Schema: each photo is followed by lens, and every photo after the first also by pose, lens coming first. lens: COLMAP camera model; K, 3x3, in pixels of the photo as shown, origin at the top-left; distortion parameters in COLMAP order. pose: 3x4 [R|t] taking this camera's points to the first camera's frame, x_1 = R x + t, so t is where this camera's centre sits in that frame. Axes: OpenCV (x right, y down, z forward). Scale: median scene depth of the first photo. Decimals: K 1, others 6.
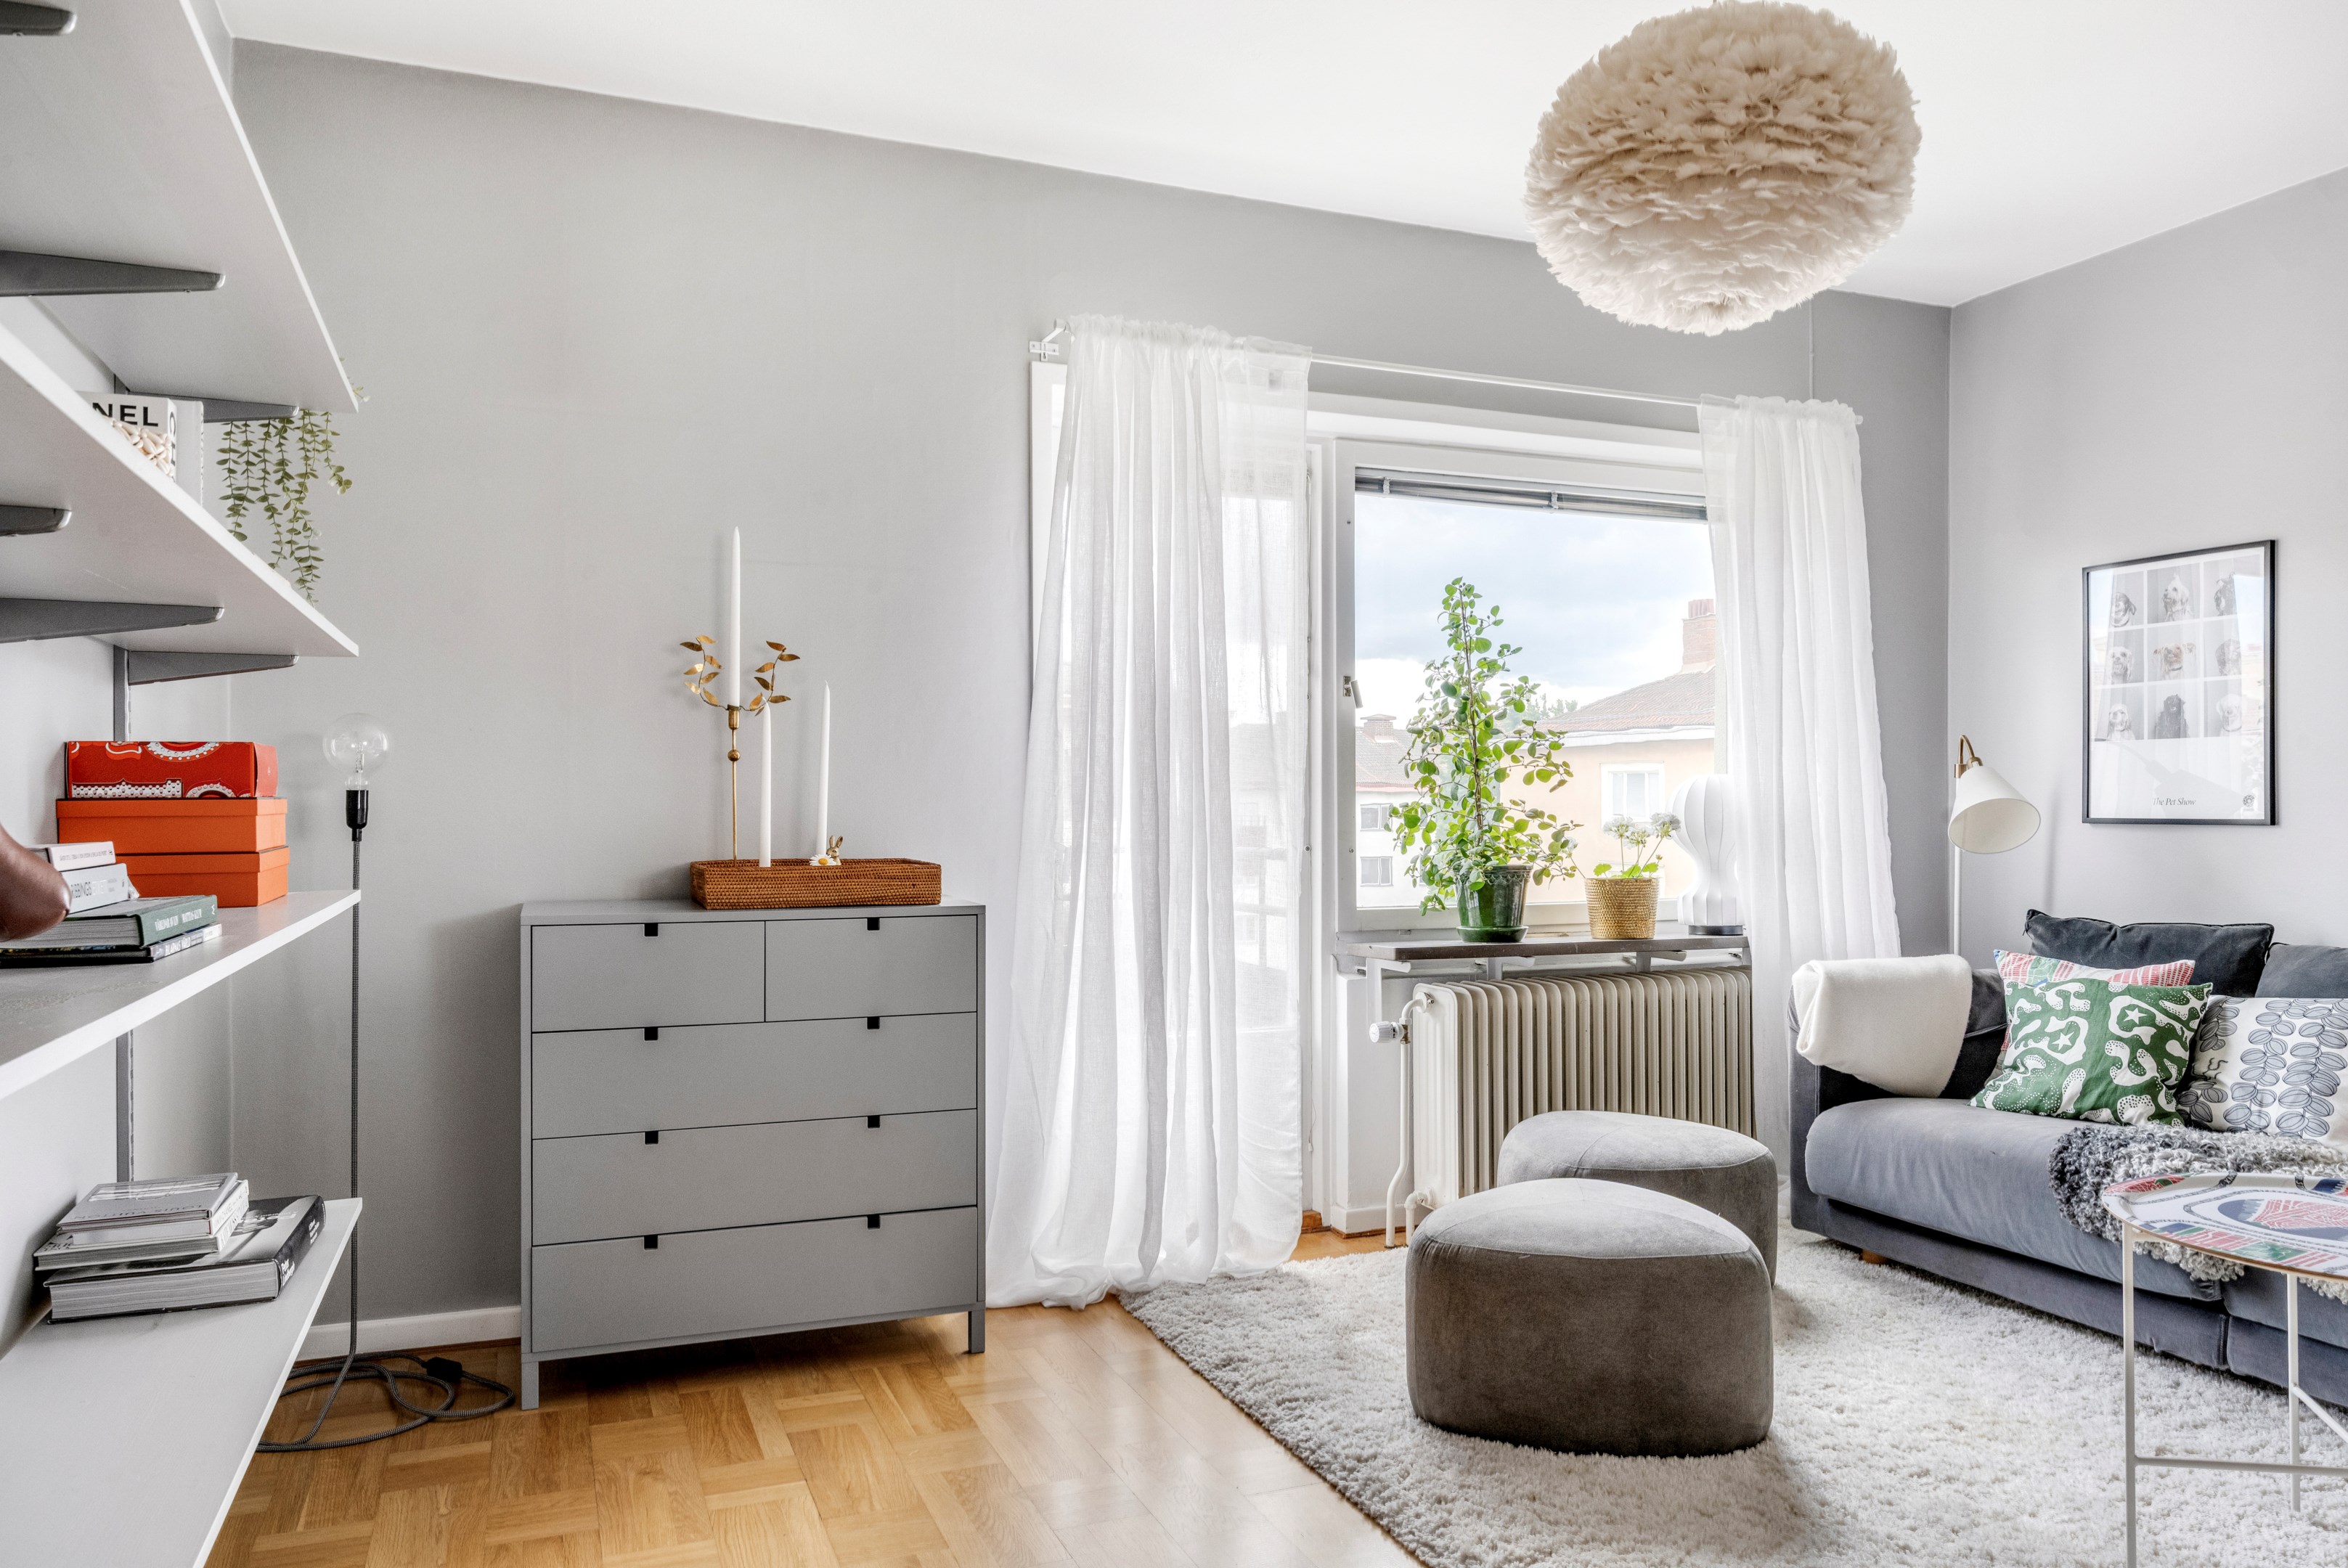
lens RADIAL K [[1577.4, 0, 1174.0], [0, 1577.4, 784.0], [0, 0, 1]] dist [-0.039840, -0.000103]
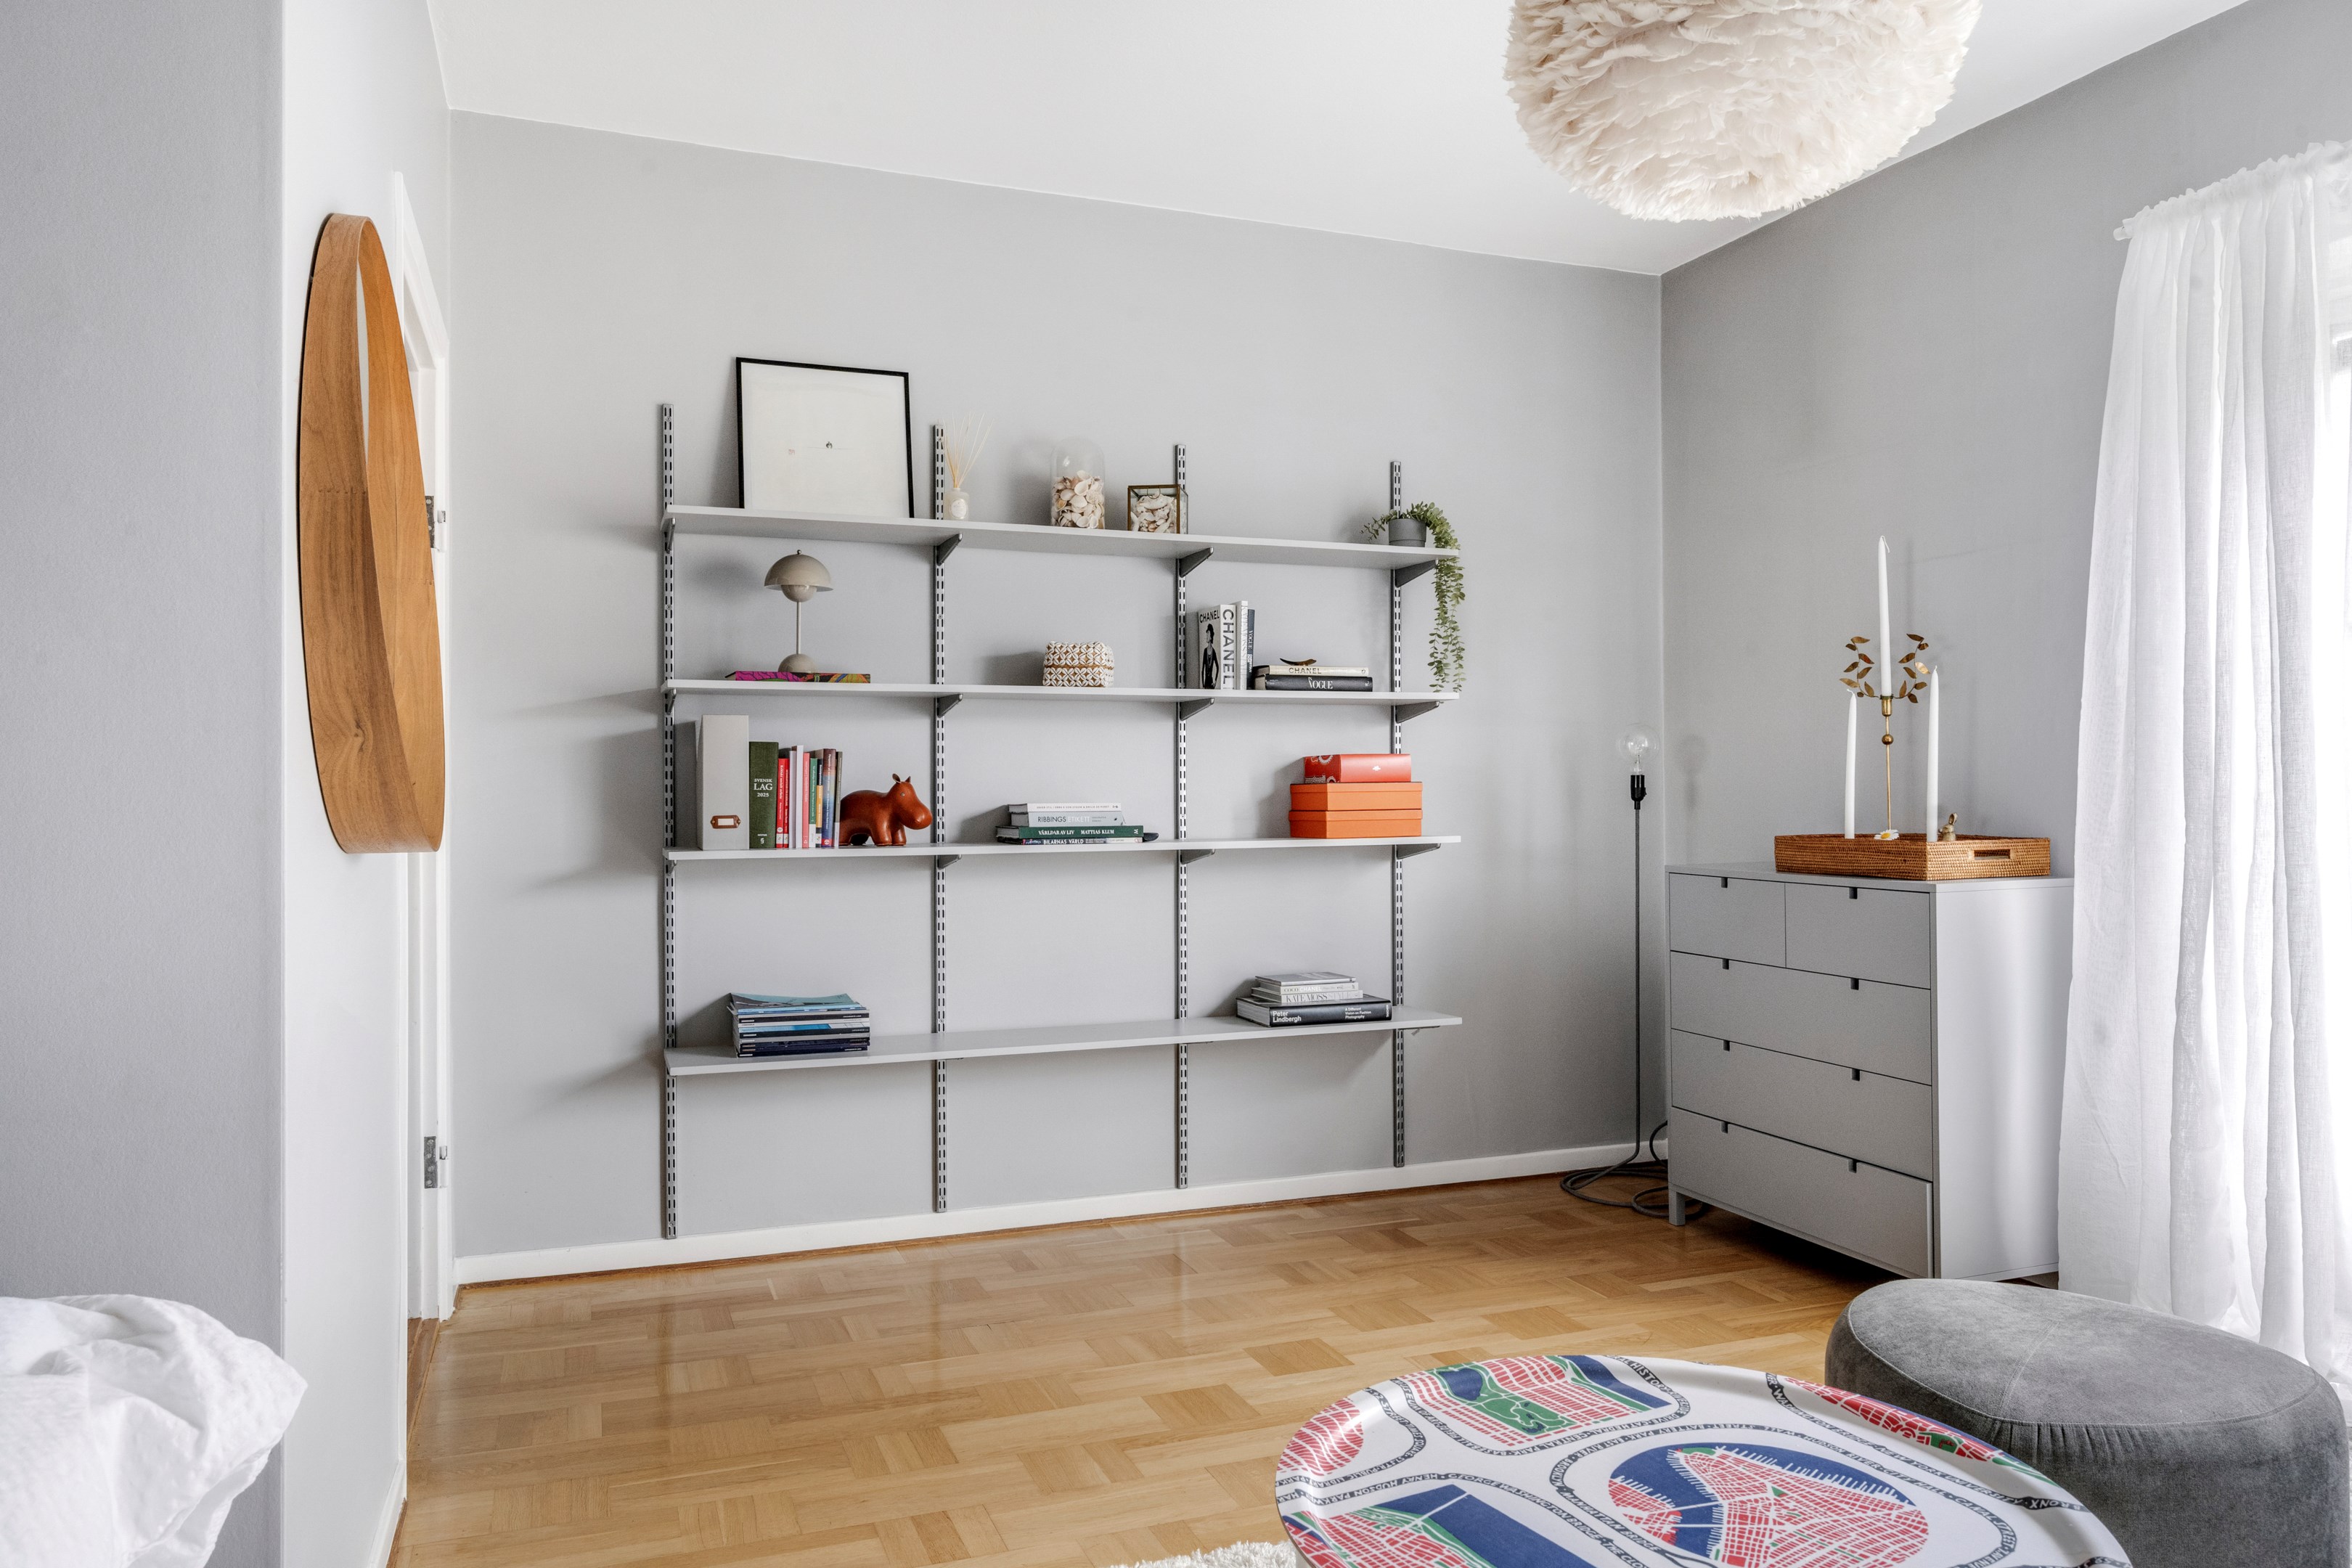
lens RADIAL K [[1491.7, 0, 1188.4], [0, 1491.7, 781.9], [0, 0, 1]] dist [-0.007375, 0.000705]
pose [[-0.014372, -0.003710, -0.999890, 0.898468], [0.016859, 0.999850, -0.003952, 0.008814], [0.999755, -0.016914, -0.014308, 0.589214]]
